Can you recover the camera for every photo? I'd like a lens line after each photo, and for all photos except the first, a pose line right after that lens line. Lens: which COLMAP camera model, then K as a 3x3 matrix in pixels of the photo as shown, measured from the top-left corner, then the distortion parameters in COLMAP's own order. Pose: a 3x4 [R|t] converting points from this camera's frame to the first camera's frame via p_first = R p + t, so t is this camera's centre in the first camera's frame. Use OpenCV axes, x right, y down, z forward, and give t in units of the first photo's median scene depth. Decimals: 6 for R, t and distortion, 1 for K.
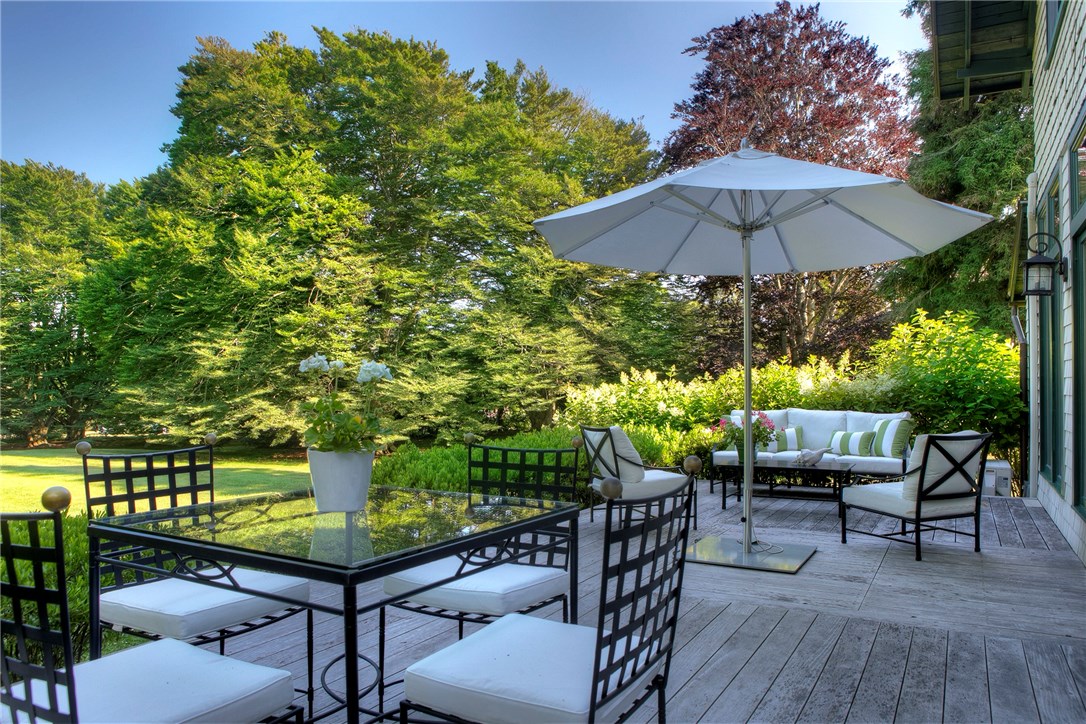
lens RADIAL K [[777.6, 0, 543.2], [0, 777.6, 347.2], [0, 0, 1]] dist [-0.000079, 0.001004]
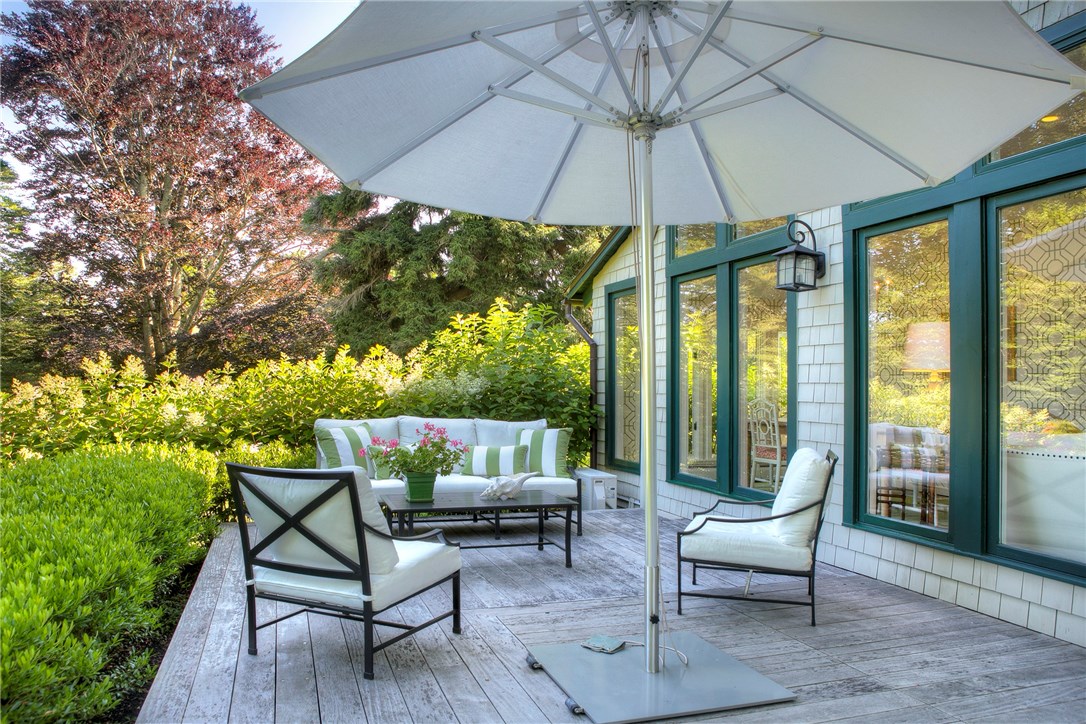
lens RADIAL K [[802.4, 0, 542.9], [0, 802.4, 390.7], [0, 0, 1]] dist [-0.068588, -0.000484]
pose [[0.686861, 0.007203, 0.726753, -0.147826], [-0.050822, 0.997979, 0.038142, 0.020662], [-0.725010, -0.063133, 0.685839, 0.413236]]
